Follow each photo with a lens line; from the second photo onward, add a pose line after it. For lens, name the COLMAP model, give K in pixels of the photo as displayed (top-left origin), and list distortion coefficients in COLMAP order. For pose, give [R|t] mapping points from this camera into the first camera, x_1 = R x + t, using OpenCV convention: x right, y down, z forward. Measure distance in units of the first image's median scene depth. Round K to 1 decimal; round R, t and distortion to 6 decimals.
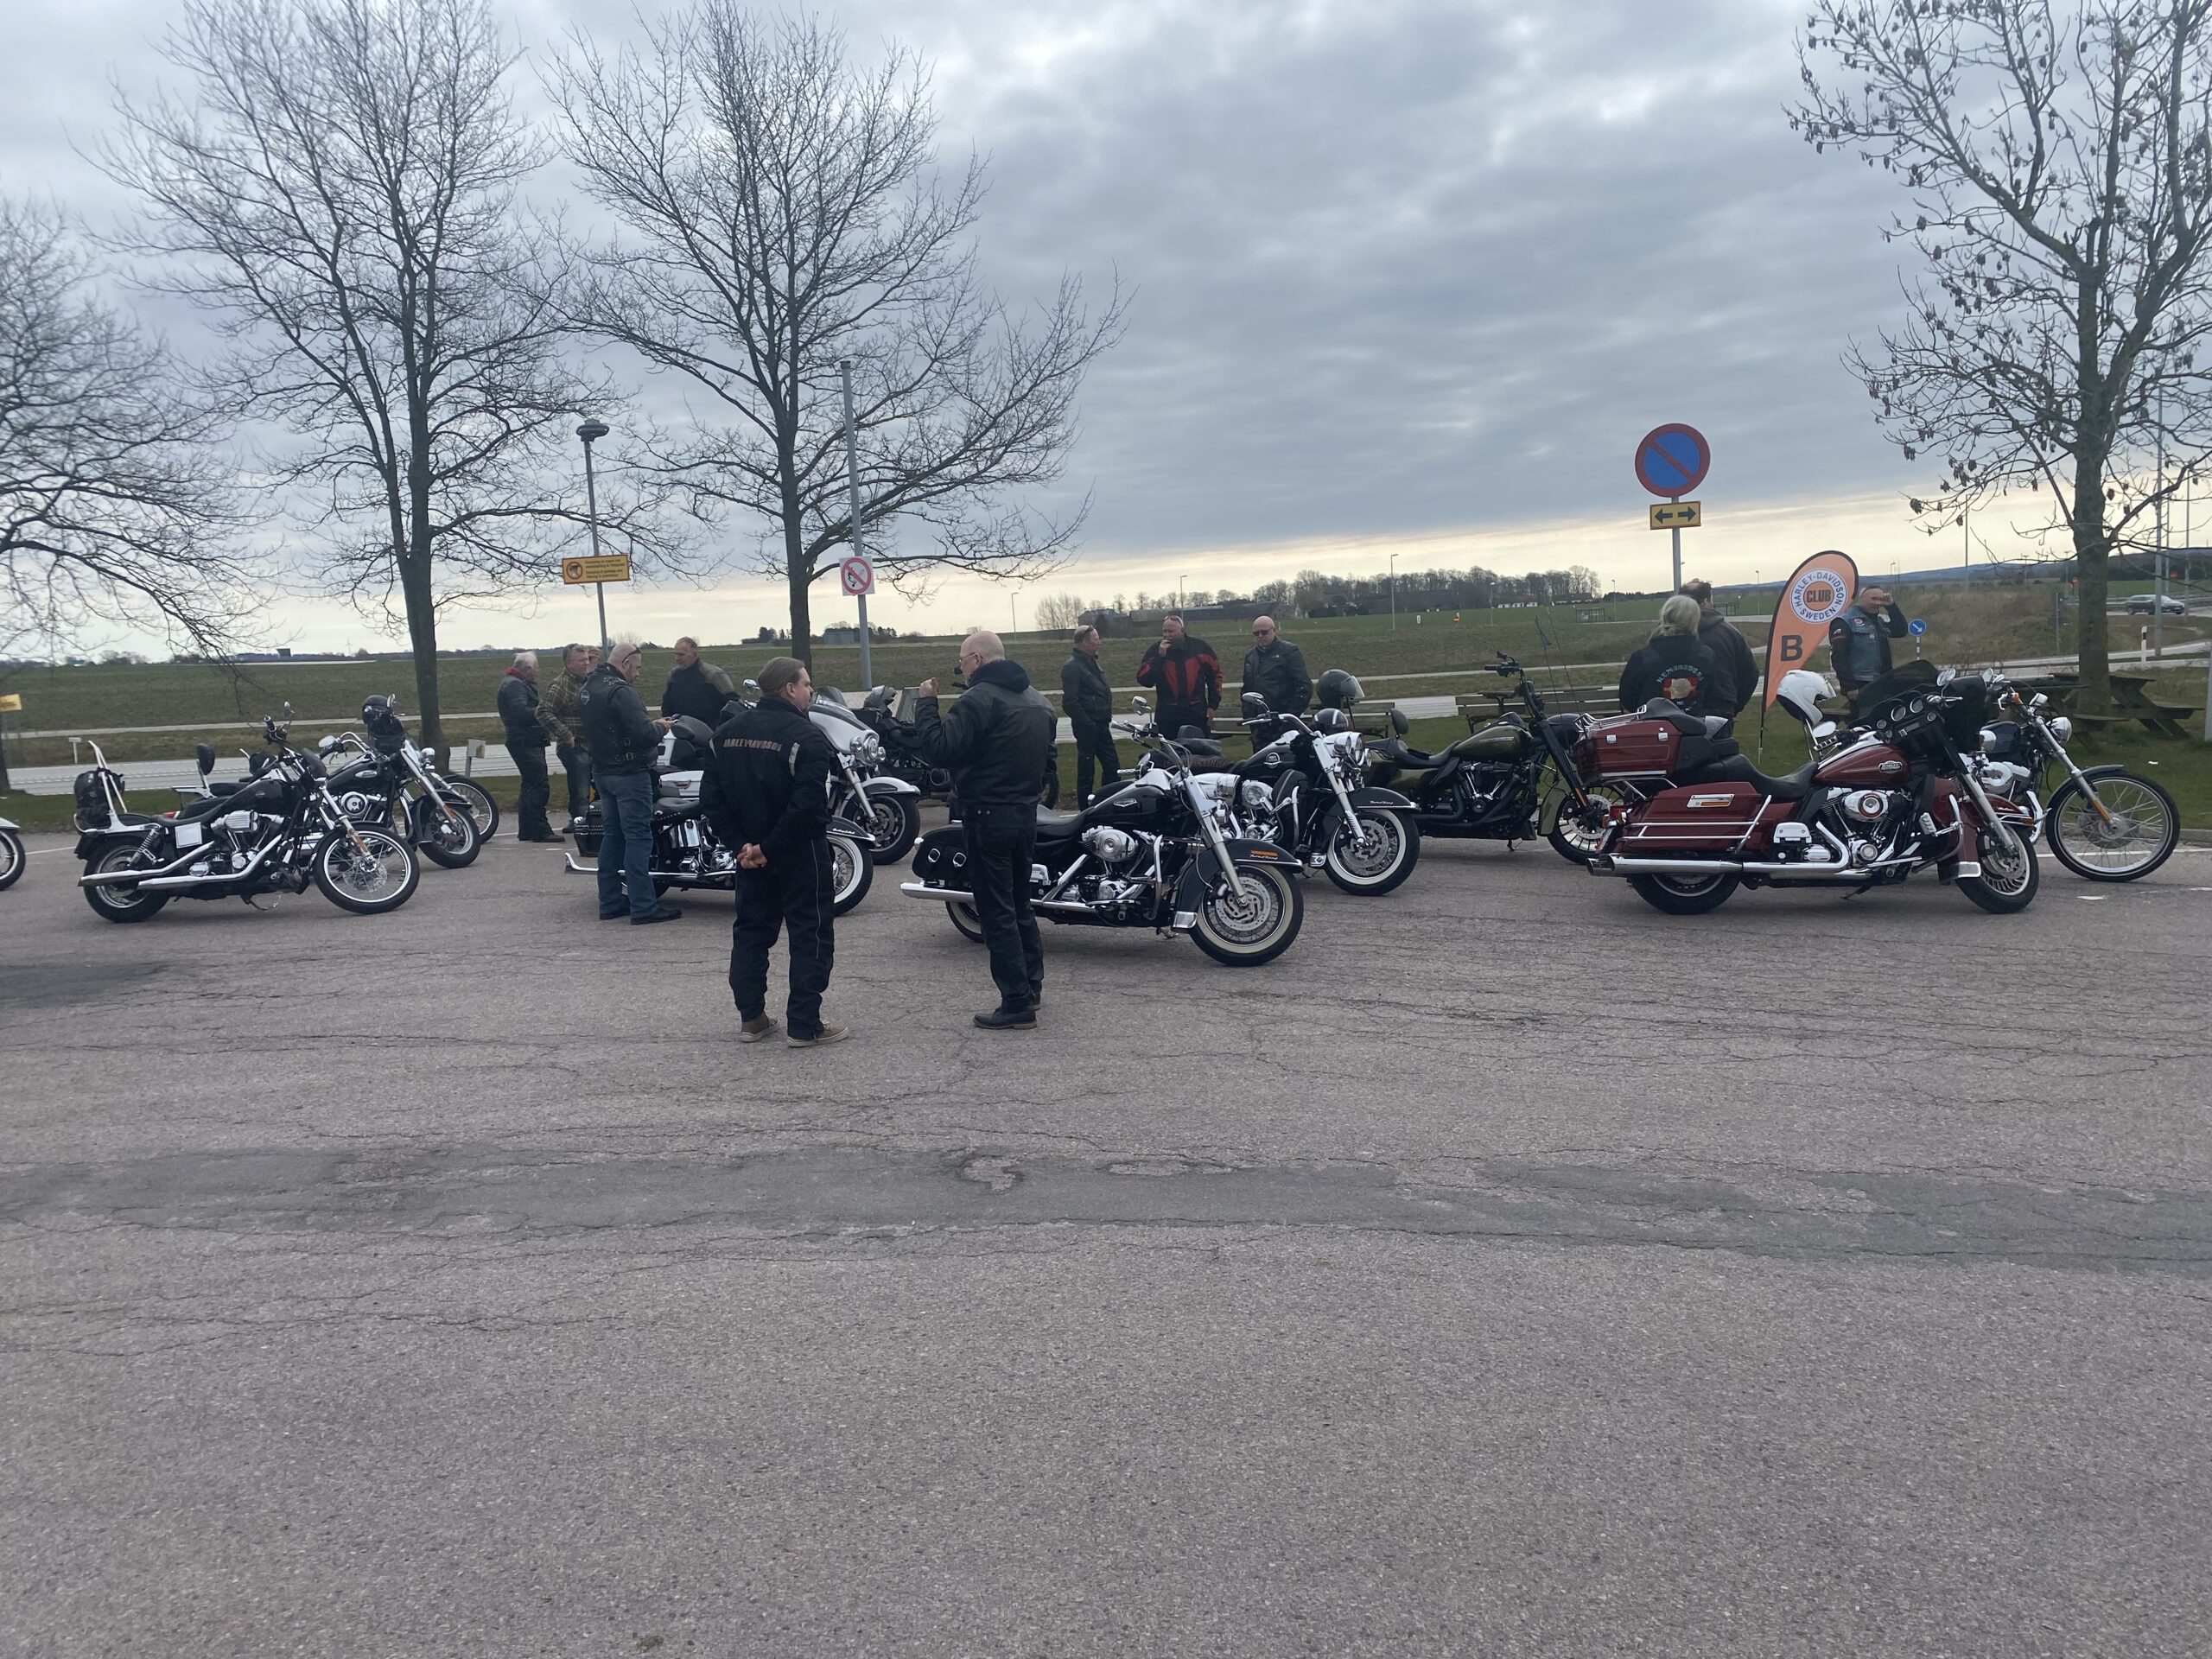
lens RADIAL K [[1671.8, 0, 1106.0], [0, 1671.8, 829.5], [0, 0, 1]] dist [0.036638, -0.018178]
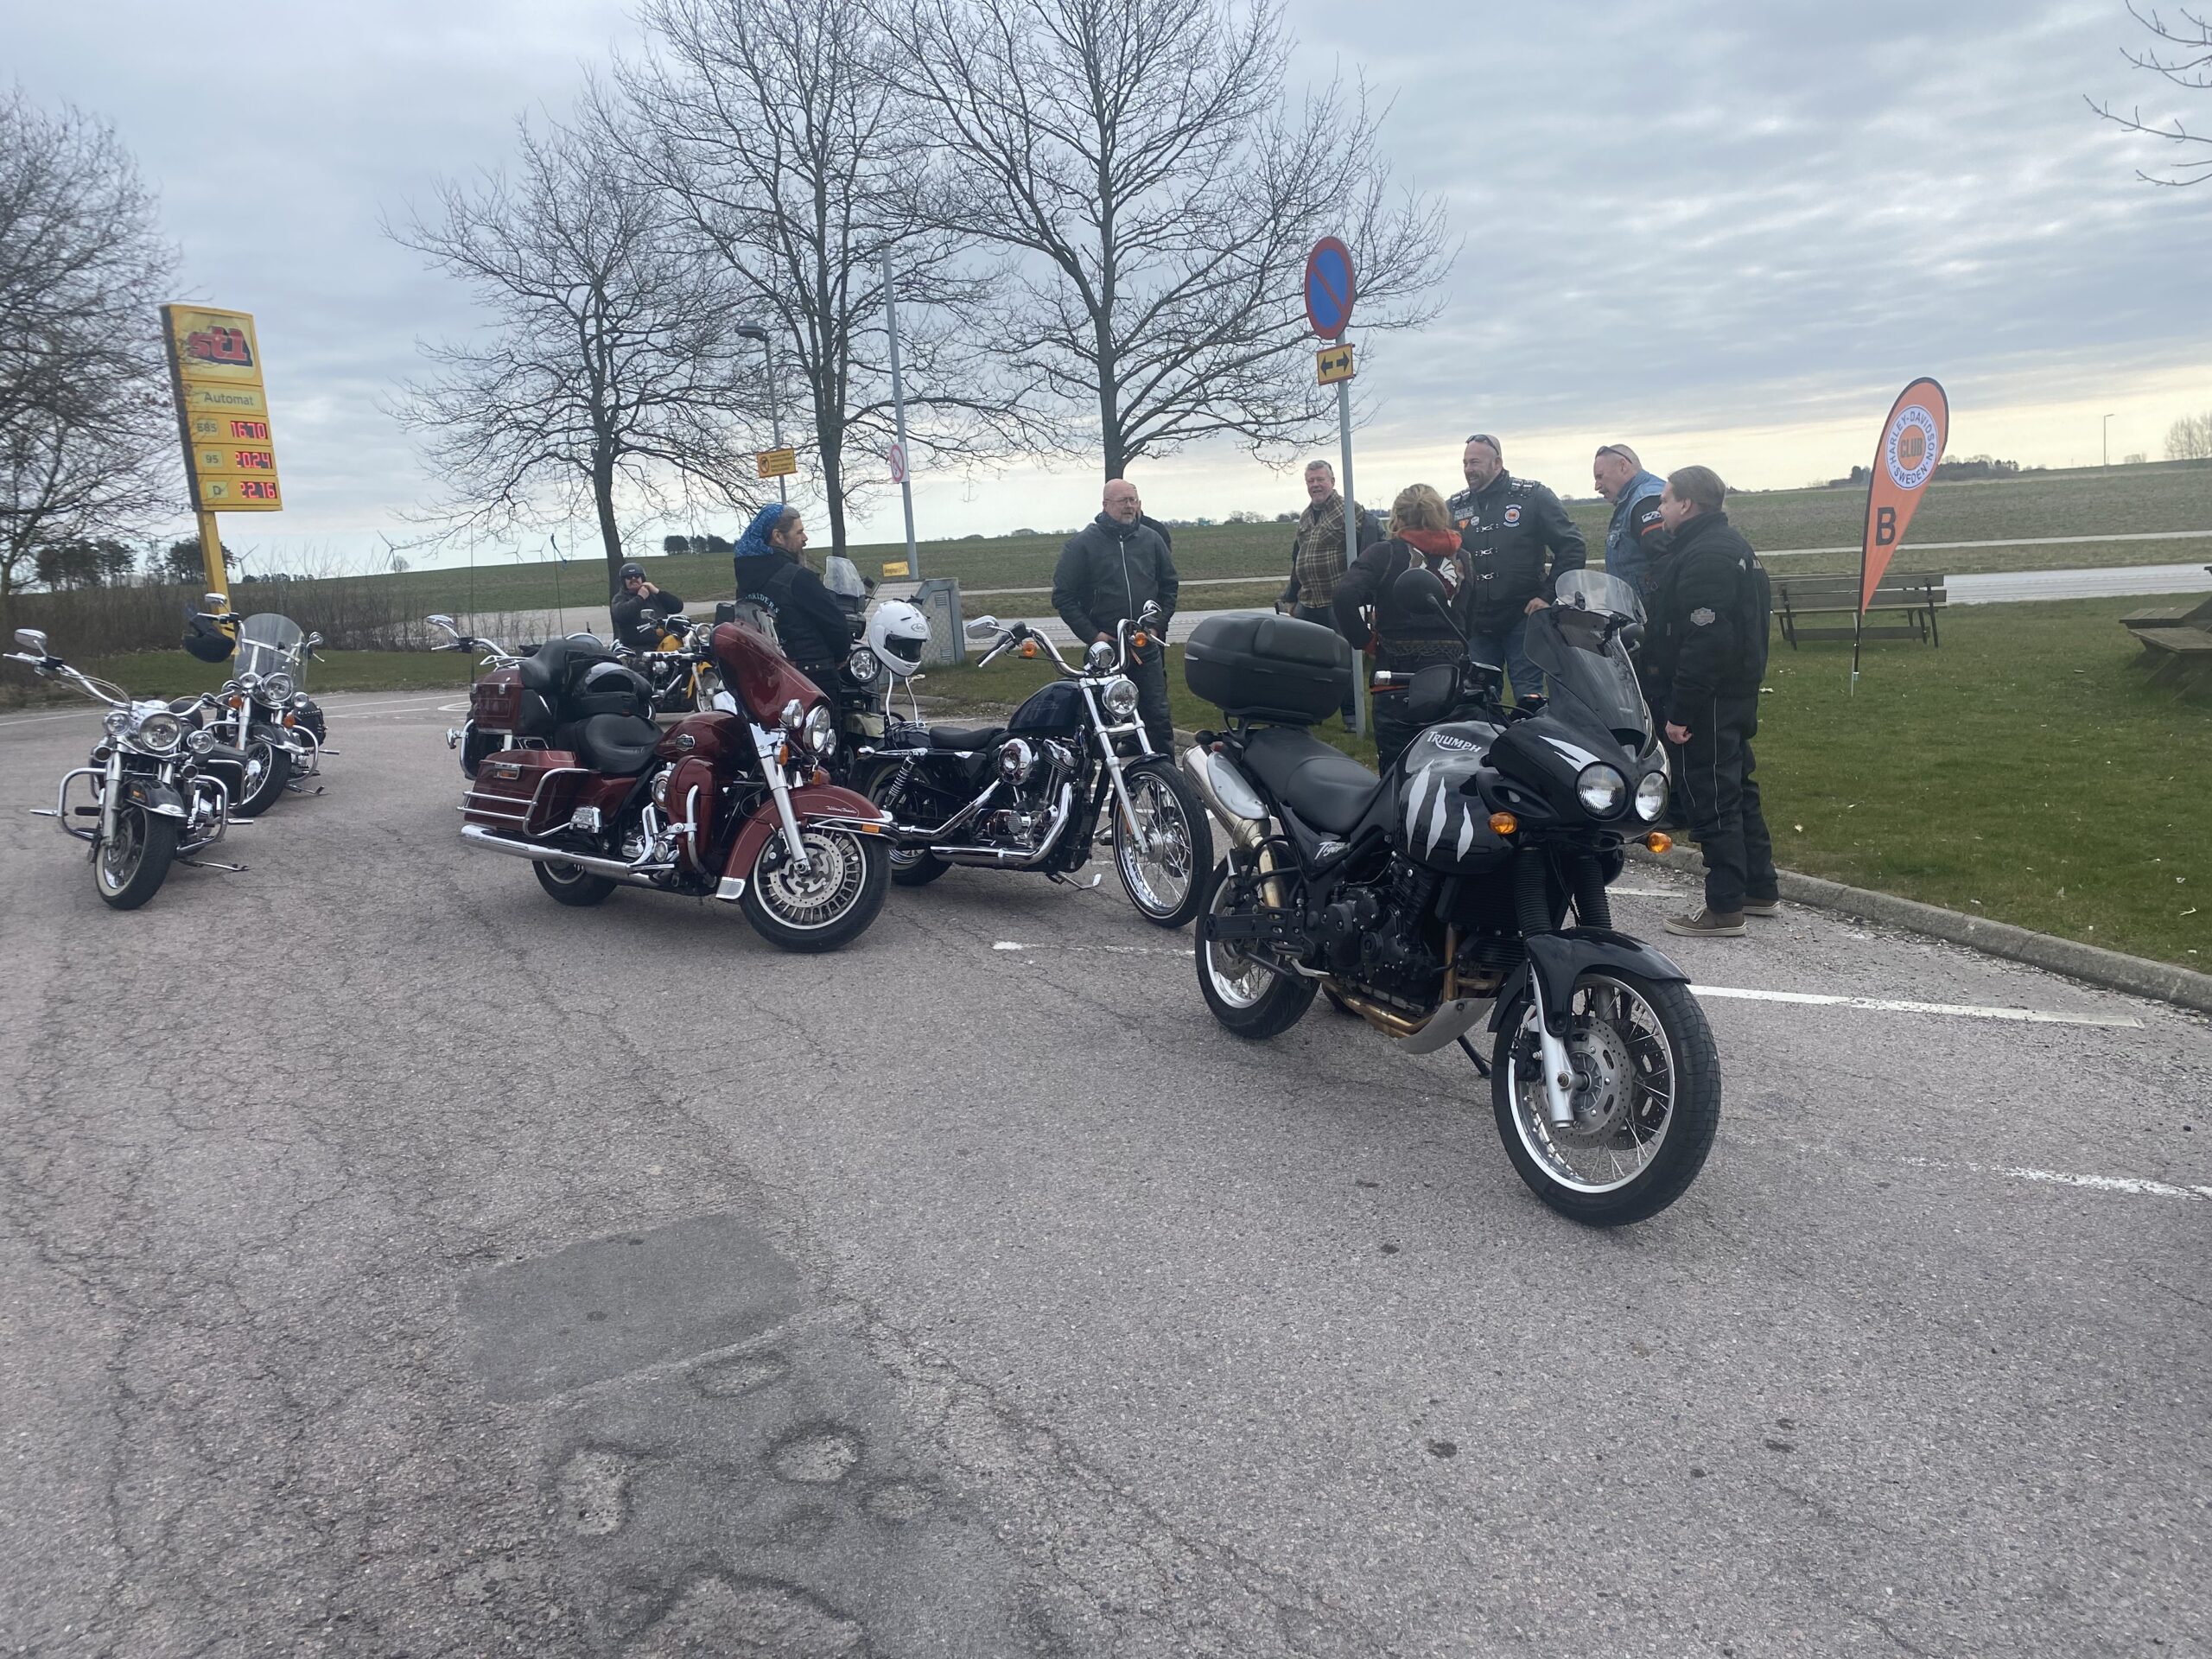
lens RADIAL K [[1671.8, 0, 1106.0], [0, 1671.8, 829.5], [0, 0, 1]] dist [0.036638, -0.018178]
pose [[0.807298, 0.090070, -0.583230, 0.401014], [-0.038386, 0.994206, 0.100404, -0.031223], [0.588894, -0.058668, 0.806078, 0.202628]]
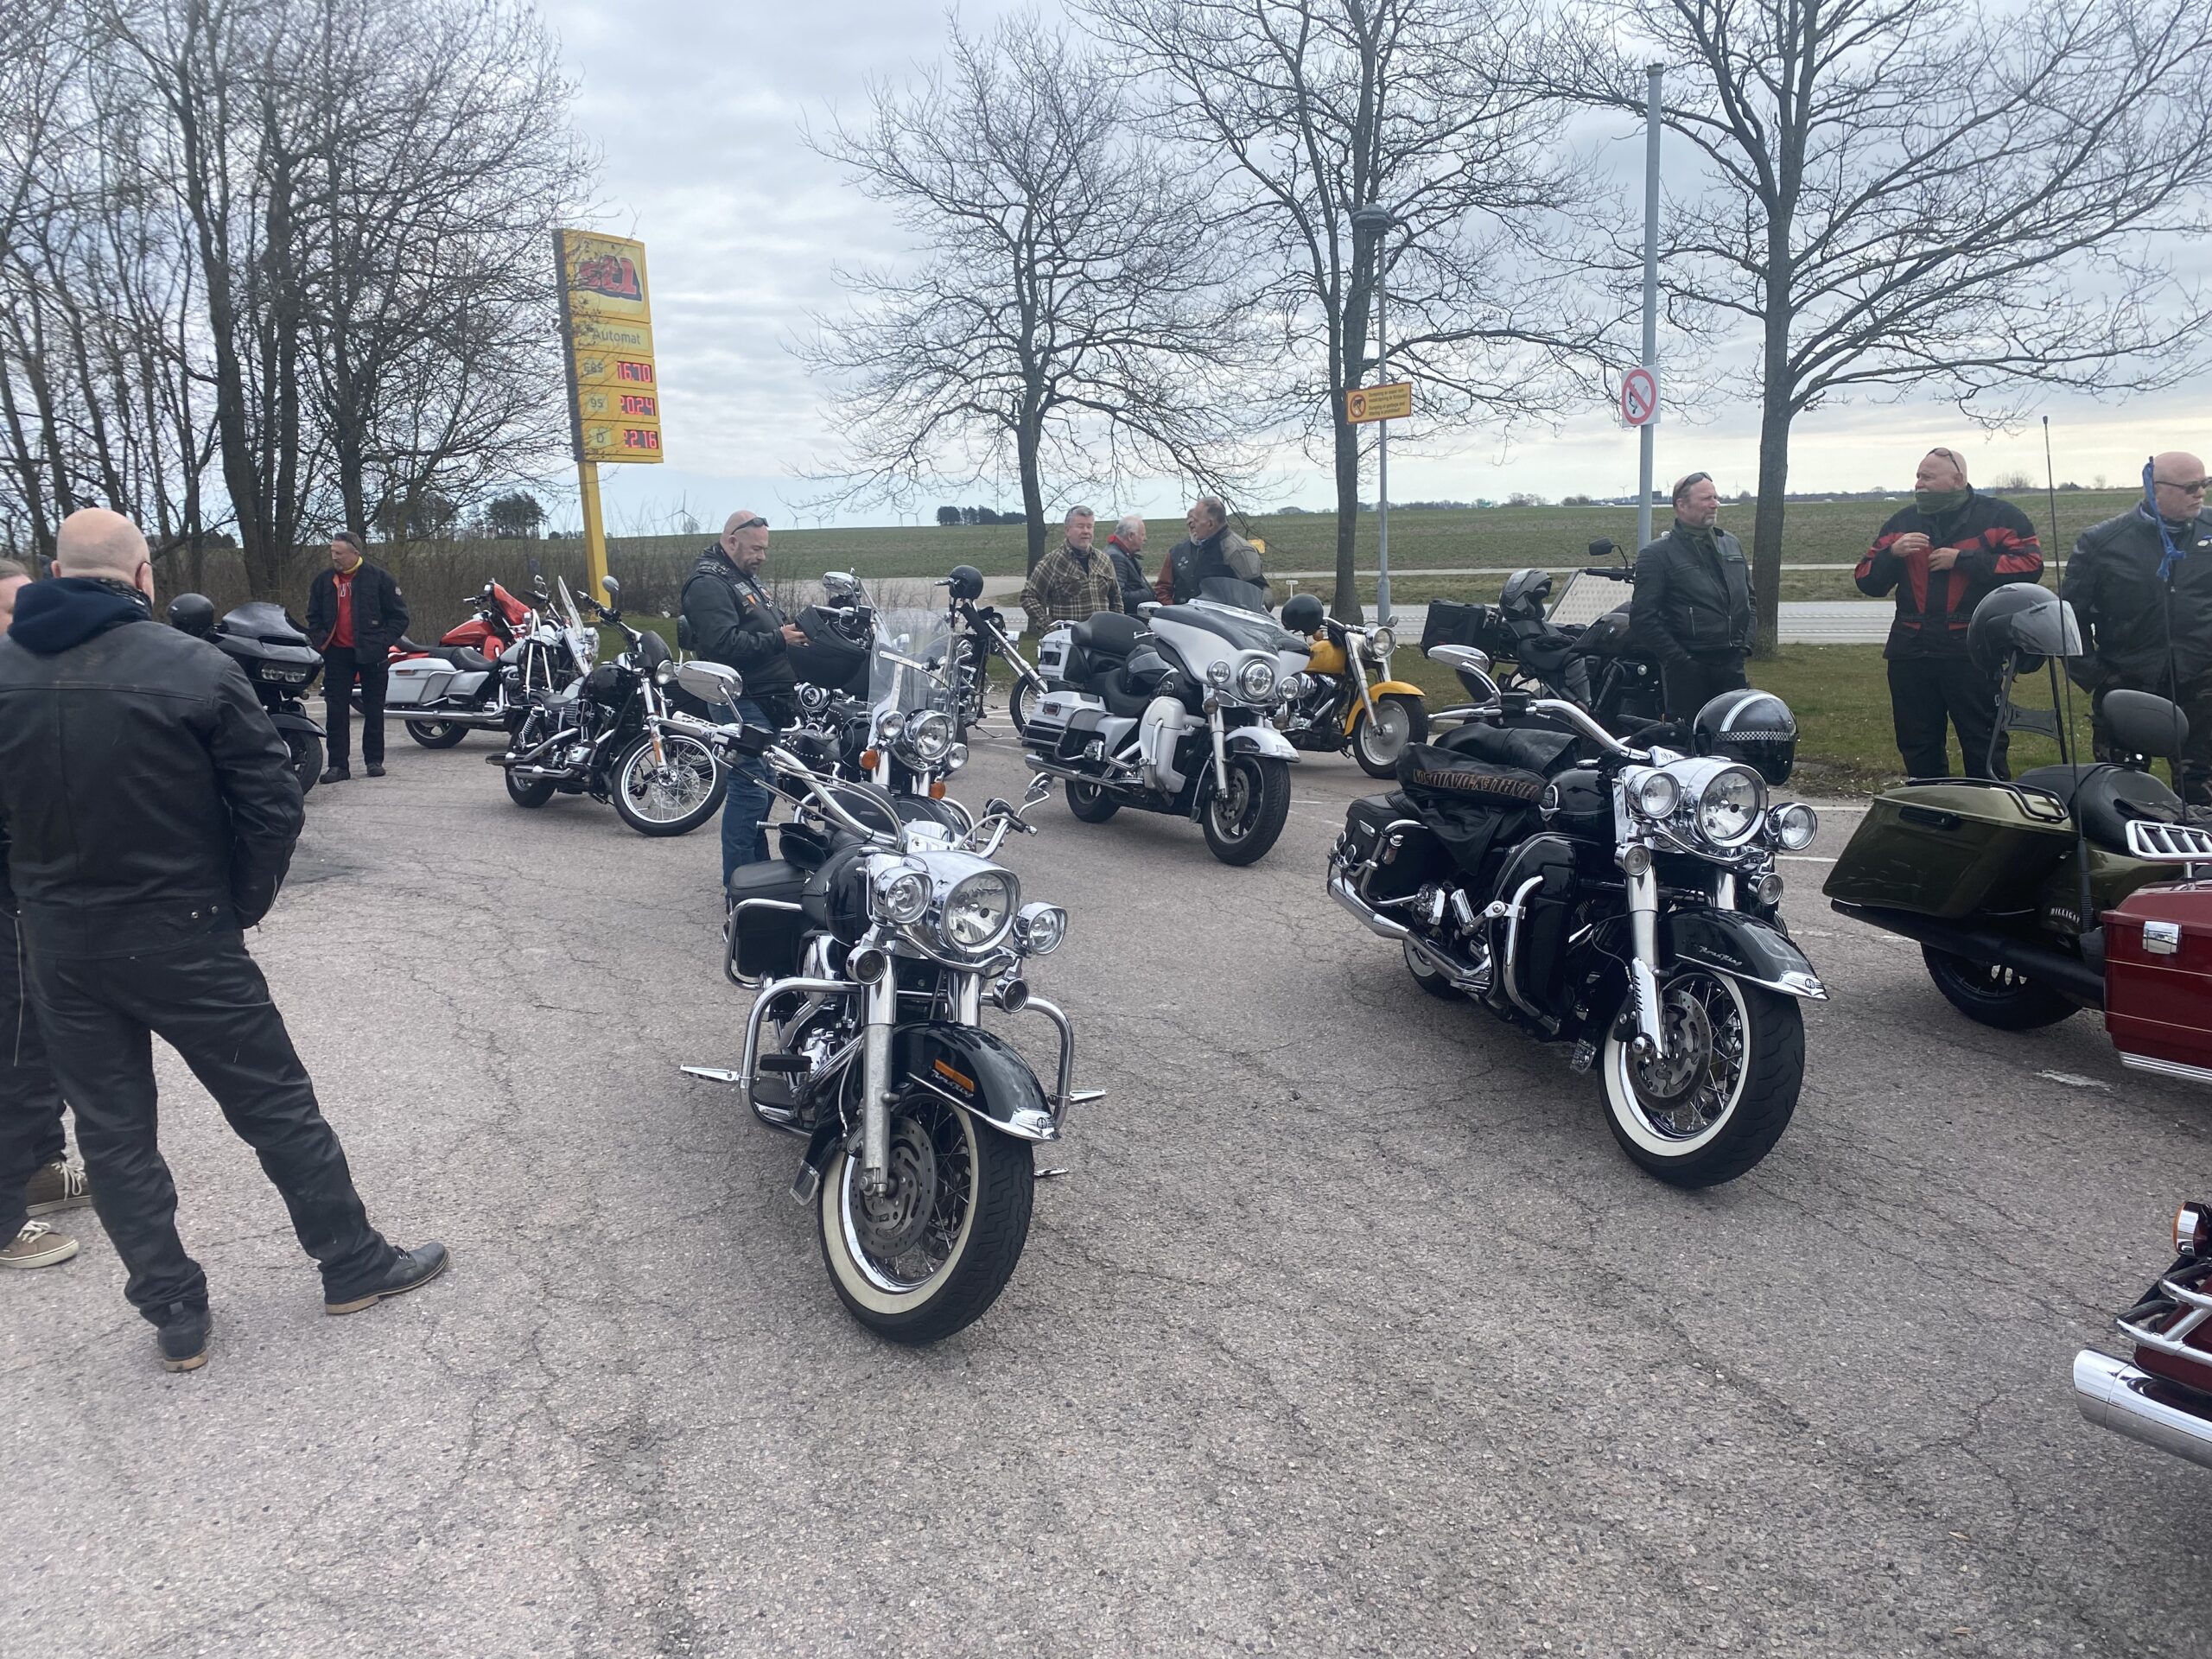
lens RADIAL K [[1671.8, 0, 1106.0], [0, 1671.8, 829.5], [0, 0, 1]] dist [0.036638, -0.018178]
pose [[0.709249, 0.139786, -0.690960, 0.139450], [-0.076010, 0.989593, 0.122180, -0.034819], [0.700848, -0.034137, 0.712493, 0.275278]]
